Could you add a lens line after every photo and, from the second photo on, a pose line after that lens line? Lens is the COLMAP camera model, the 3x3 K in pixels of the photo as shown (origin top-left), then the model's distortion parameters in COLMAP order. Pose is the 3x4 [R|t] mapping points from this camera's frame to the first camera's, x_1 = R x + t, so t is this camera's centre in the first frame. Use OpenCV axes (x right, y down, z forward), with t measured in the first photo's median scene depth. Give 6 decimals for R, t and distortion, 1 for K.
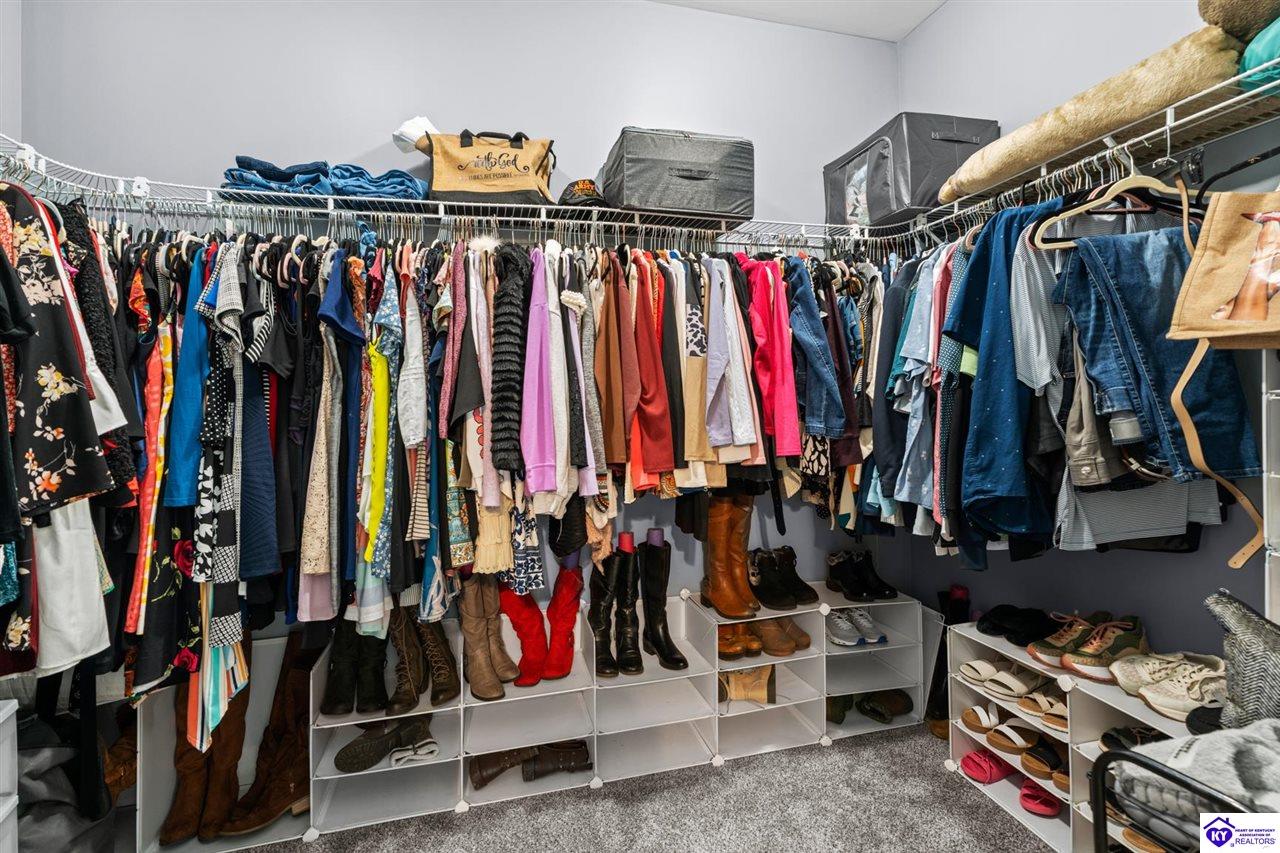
lens RADIAL K [[589.3, 0, 641.6], [0, 589.3, 429.5], [0, 0, 1]] dist [-0.001911, 0.000520]
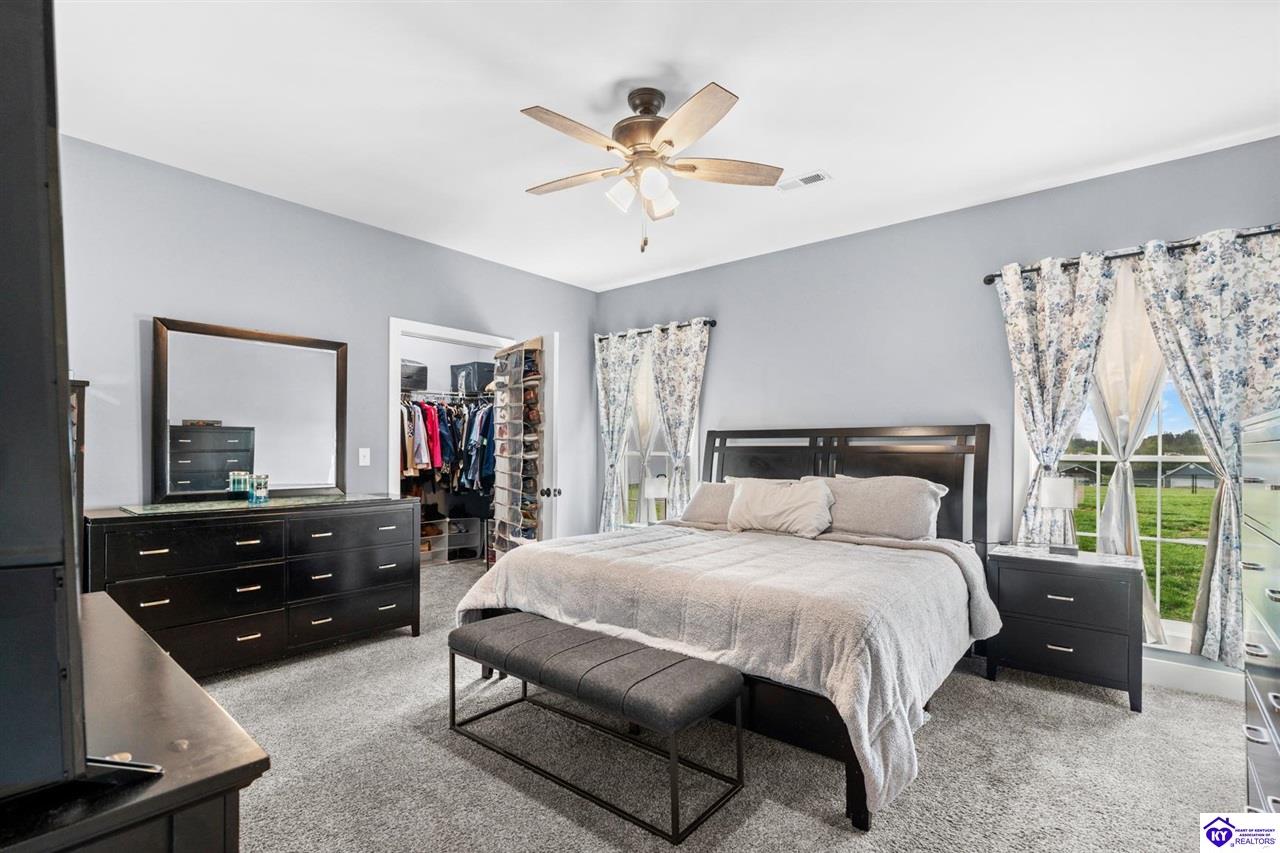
lens RADIAL K [[589.3, 0, 641.6], [0, 589.3, 429.5], [0, 0, 1]] dist [-0.001911, 0.000520]
pose [[0.818439, 0.040560, 0.573161, -0.692526], [0.004848, 0.996983, -0.077475, 0.090371], [-0.574574, 0.066187, 0.815772, -2.286725]]
